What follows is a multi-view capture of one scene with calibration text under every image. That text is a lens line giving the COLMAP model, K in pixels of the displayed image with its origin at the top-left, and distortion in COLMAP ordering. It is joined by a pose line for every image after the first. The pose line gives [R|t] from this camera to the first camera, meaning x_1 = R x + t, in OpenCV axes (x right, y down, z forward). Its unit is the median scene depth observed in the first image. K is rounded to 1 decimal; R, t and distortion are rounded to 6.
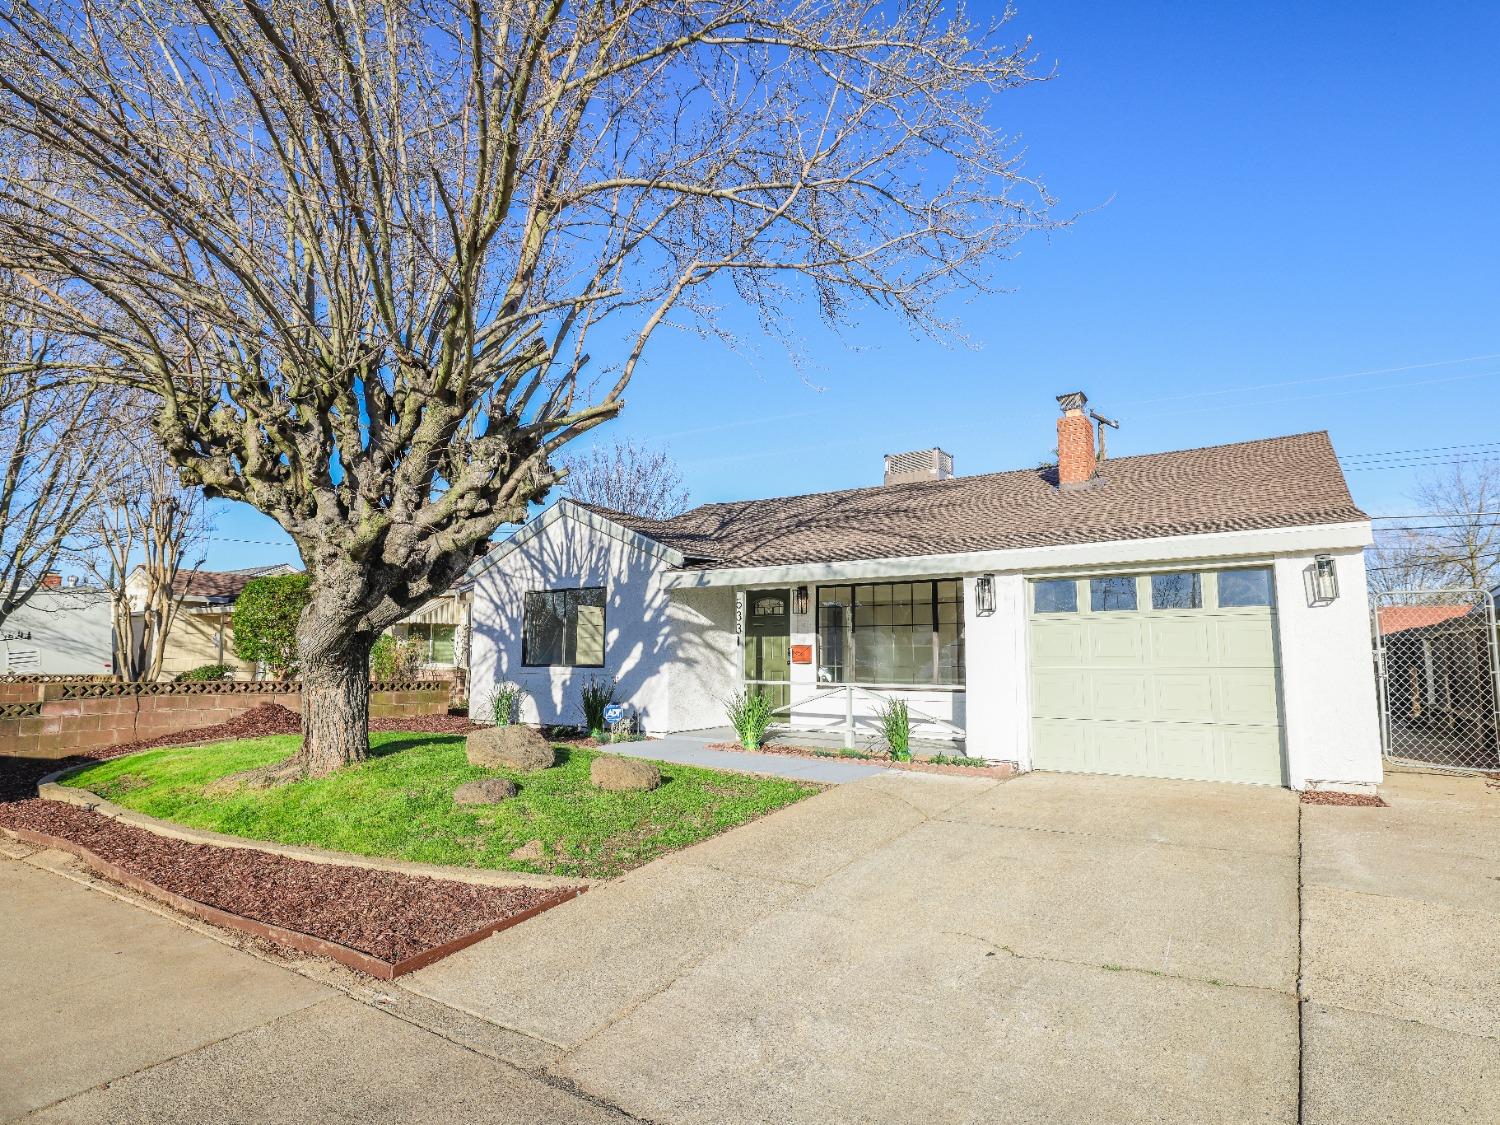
lens RADIAL K [[819.8, 0, 764.2], [0, 819.8, 561.4], [0, 0, 1]] dist [-0.026978, 0.004335]
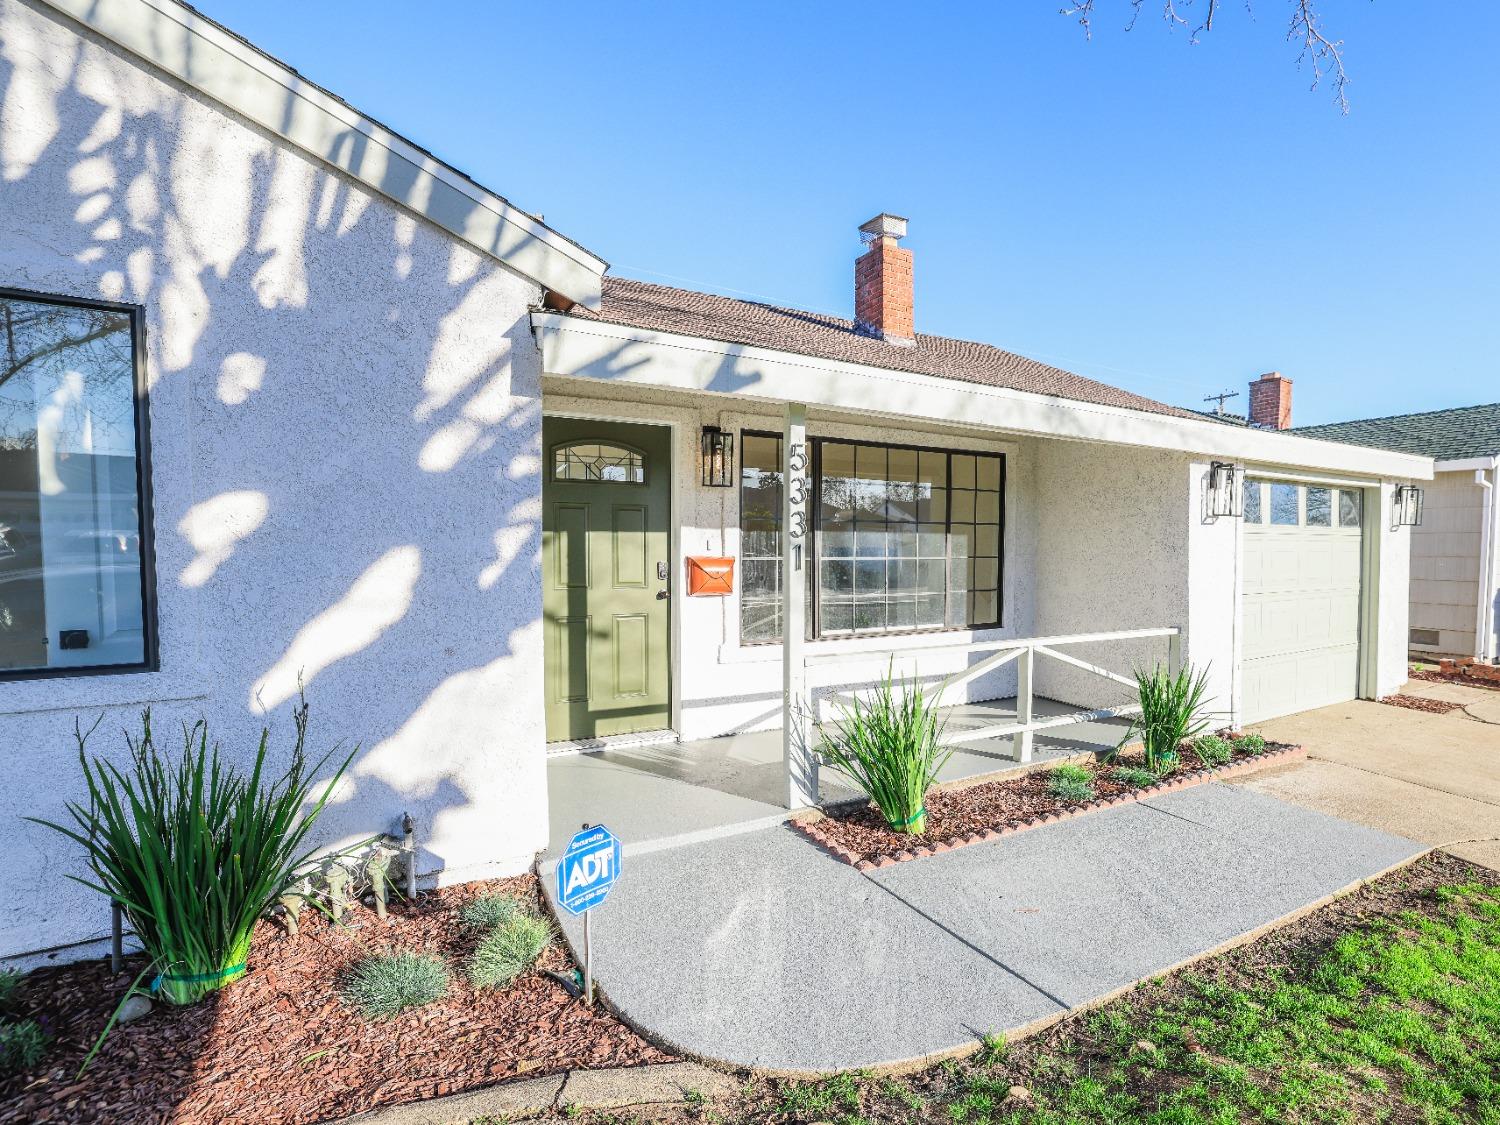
lens RADIAL K [[767.9, 0, 890.2], [0, 767.9, 579.4], [0, 0, 1]] dist [-0.030694, 0.007252]
pose [[0.397341, -0.040434, 0.916780, -0.317073], [-0.121961, 0.987840, 0.096427, 0.064393], [-0.909530, -0.150126, 0.387578, 0.761870]]
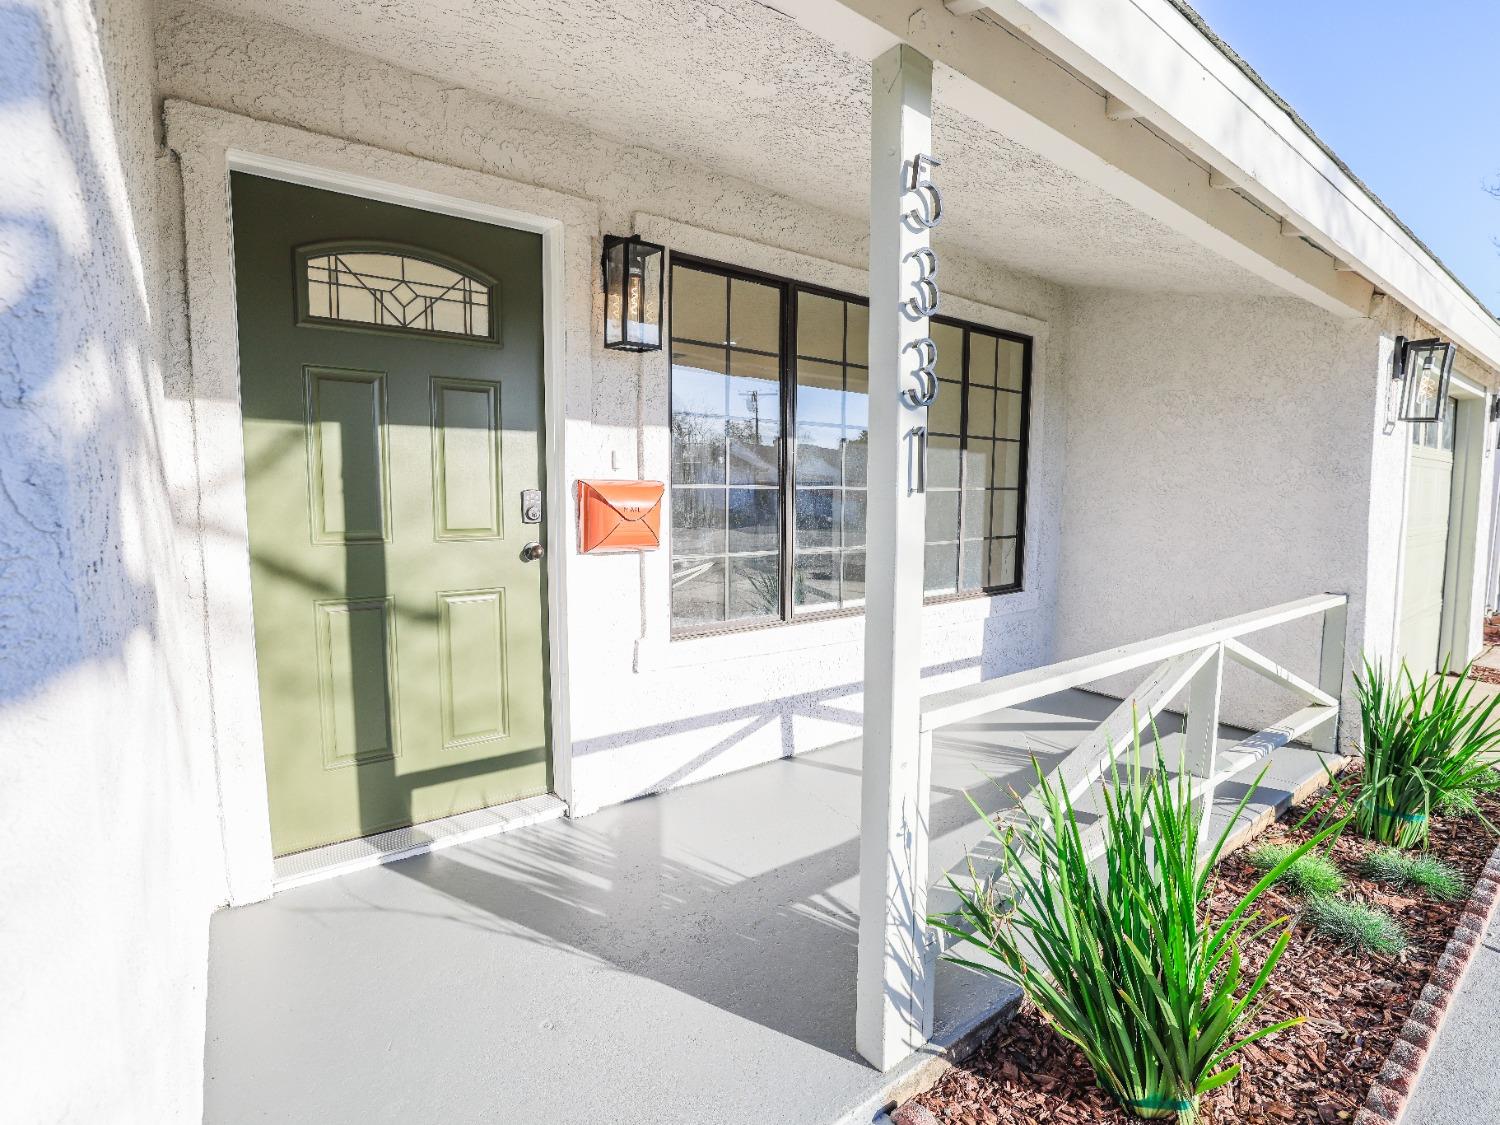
lens RADIAL K [[720.4, 0, 776.4], [0, 720.4, 561.1], [0, 0, 1]] dist [-0.038275, 0.009870]
pose [[0.325037, -0.091231, 0.941291, -0.151846], [-0.123338, 0.982745, 0.137839, 0.094245], [-0.937624, -0.160899, 0.308176, 0.909254]]
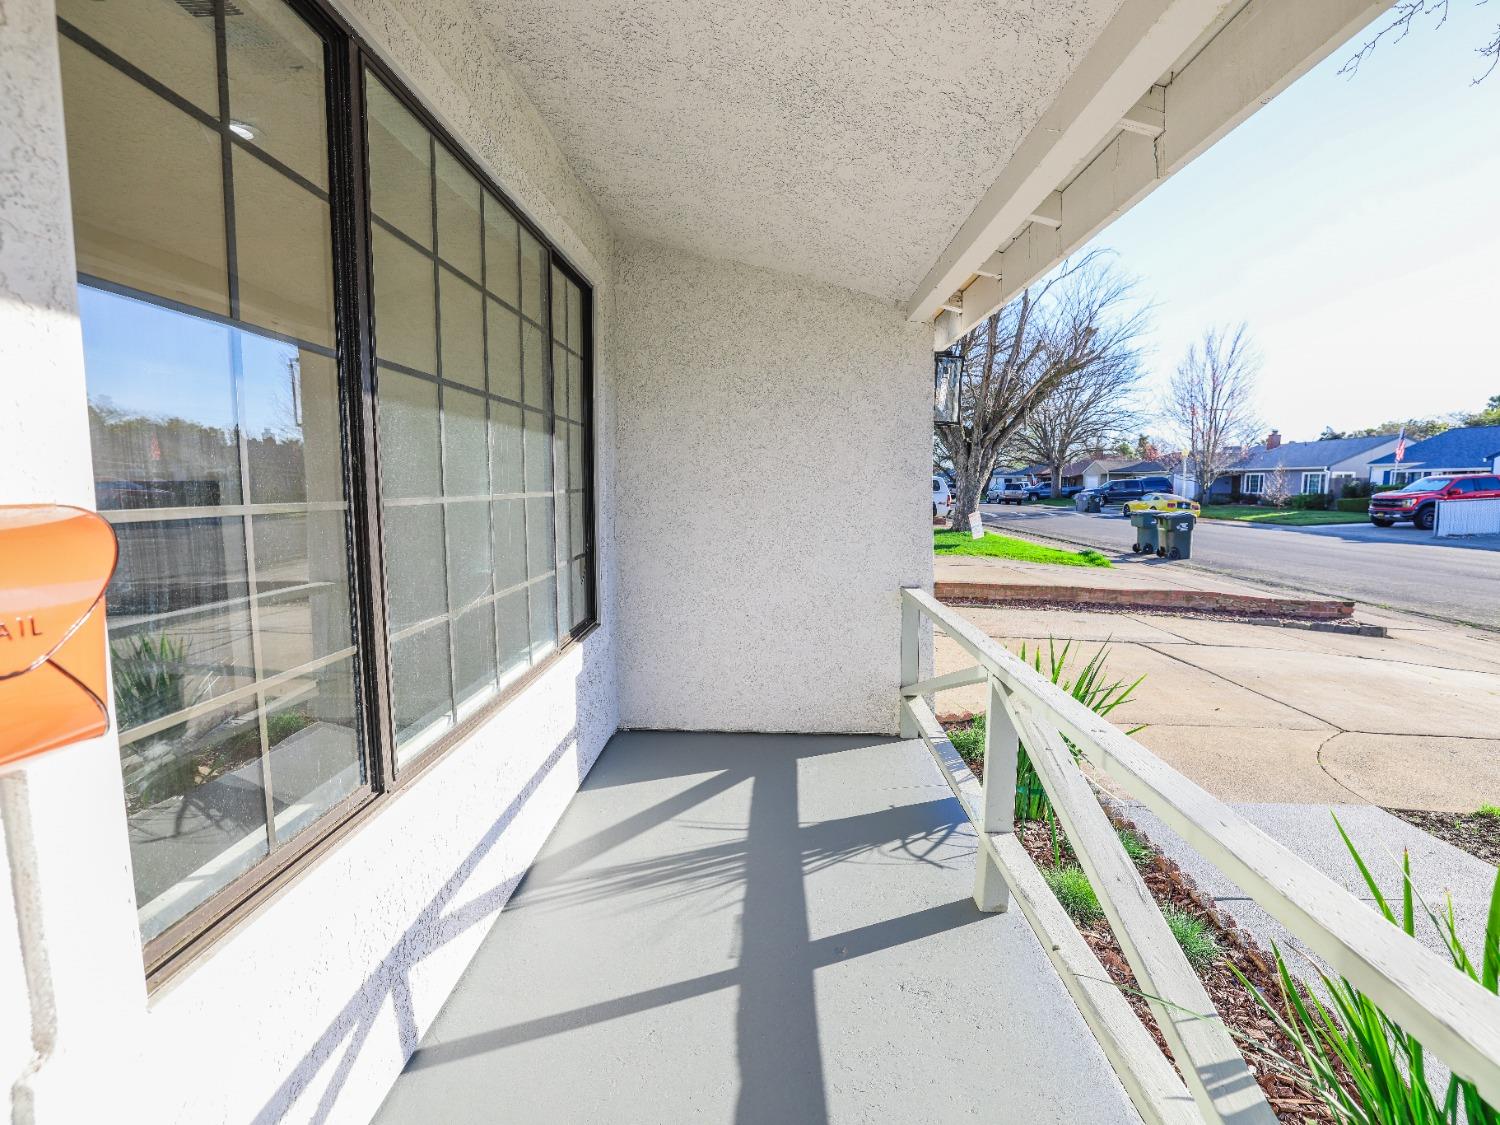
lens RADIAL K [[720.4, 0, 745.8], [0, 720.4, 564.3], [0, 0, 1]] dist [-0.038275, 0.009870]
pose [[-0.512463, -0.098033, 0.853095, -0.031303], [-0.105826, 0.993099, 0.050550, 0.101334], [-0.852163, -0.064375, -0.519301, 1.001862]]
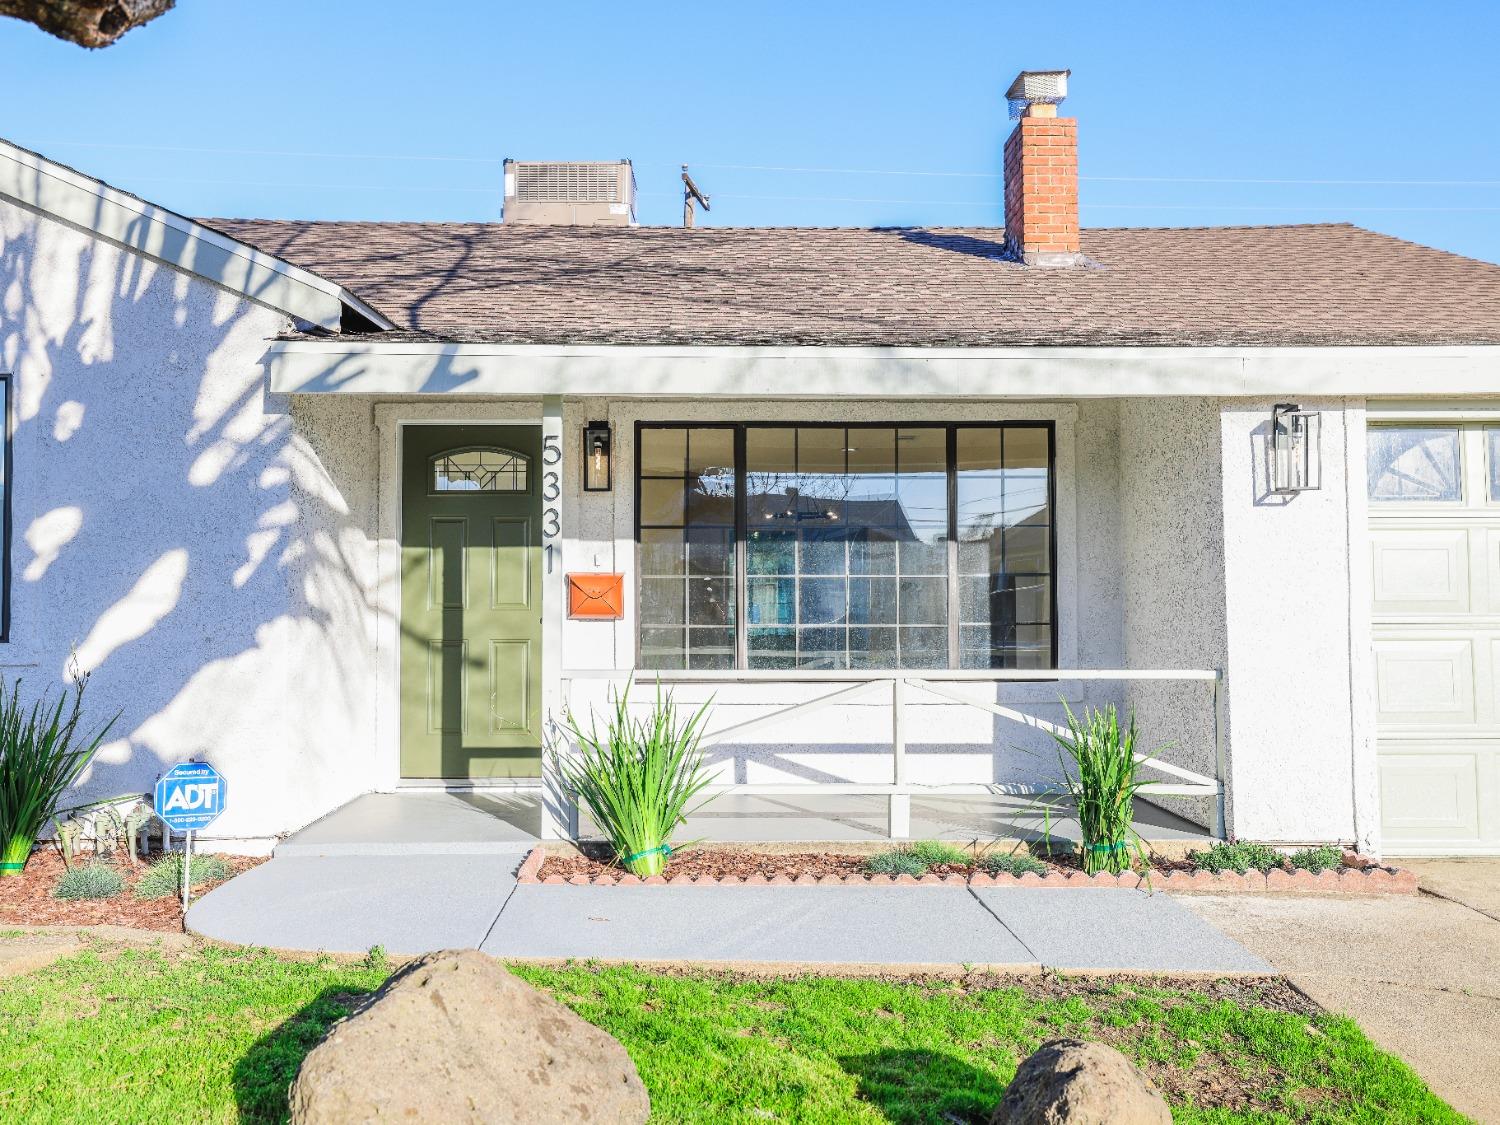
lens RADIAL K [[1389.4, 0, 741.0], [0, 1389.4, 559.7], [0, 0, 1]] dist [0.036418, 0.000000]
pose [[0.819454, 0.018218, 0.572855, -0.282224], [-0.066320, 0.995795, 0.063201, 0.052433], [-0.569294, -0.089782, 0.817217, 0.437029]]
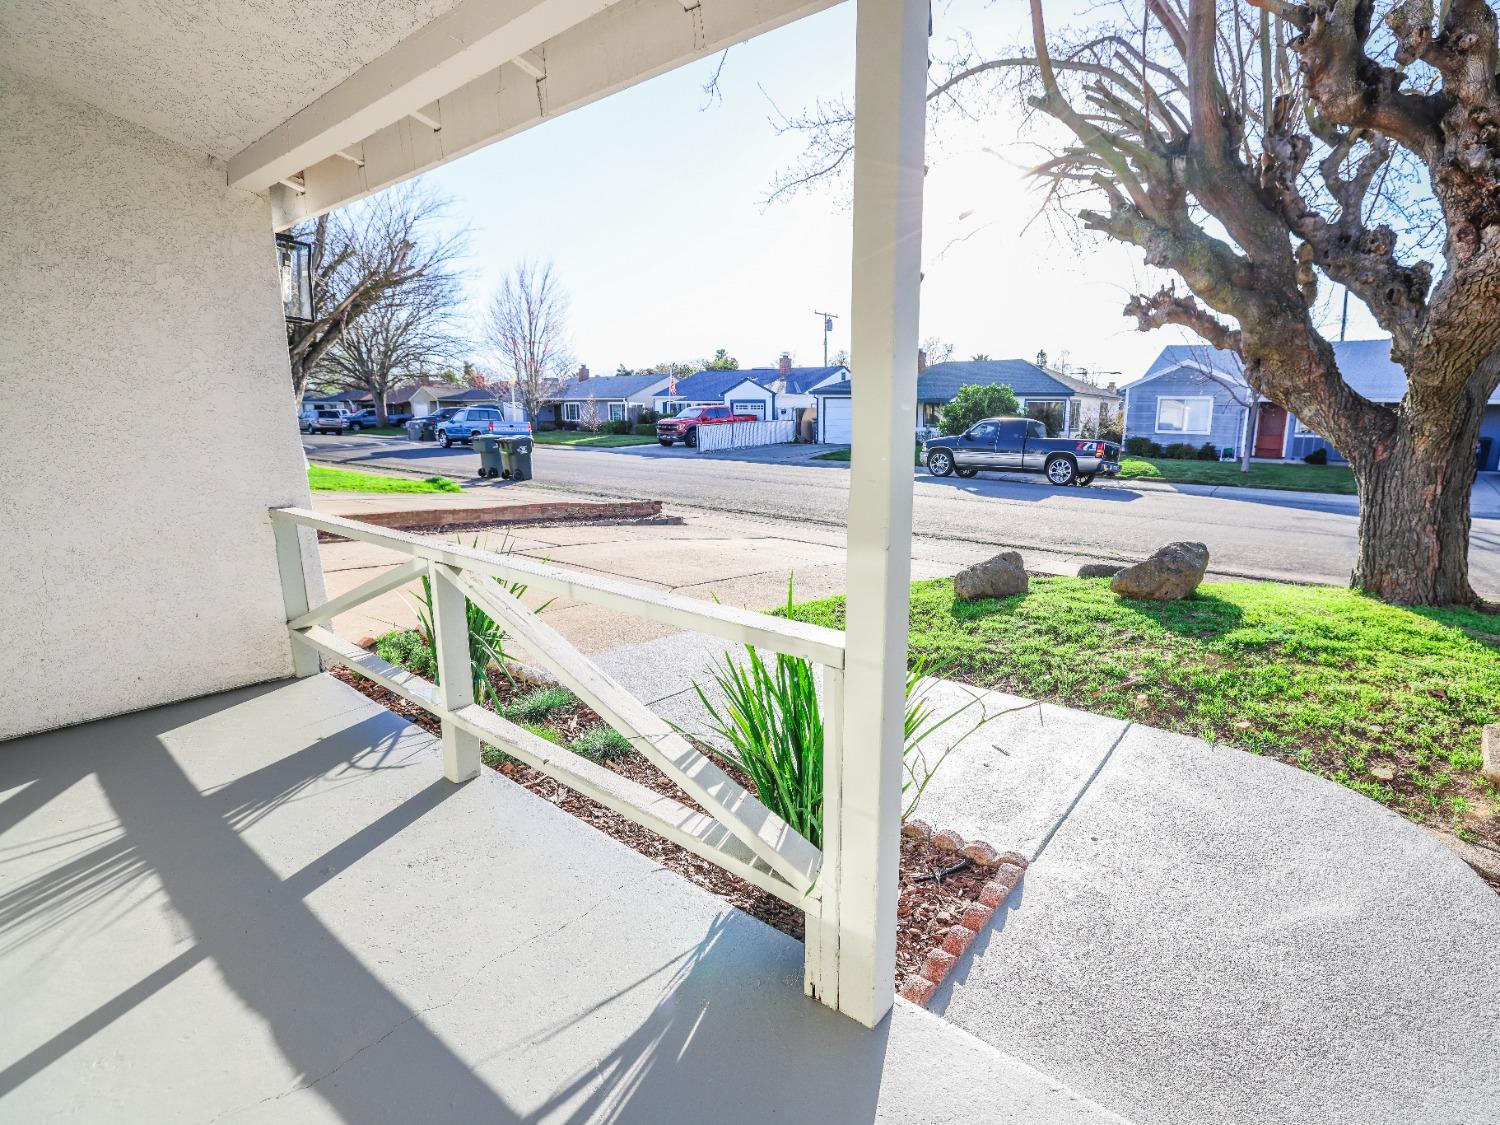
lens RADIAL K [[720.4, 0, 836.7], [0, 720.4, 562.3], [0, 0, 1]] dist [-0.038275, 0.009870]
pose [[-0.997779, -0.033119, 0.057790, -0.029117], [-0.028733, 0.996759, 0.075146, 0.113859], [-0.060092, 0.073318, -0.995497, 1.033263]]
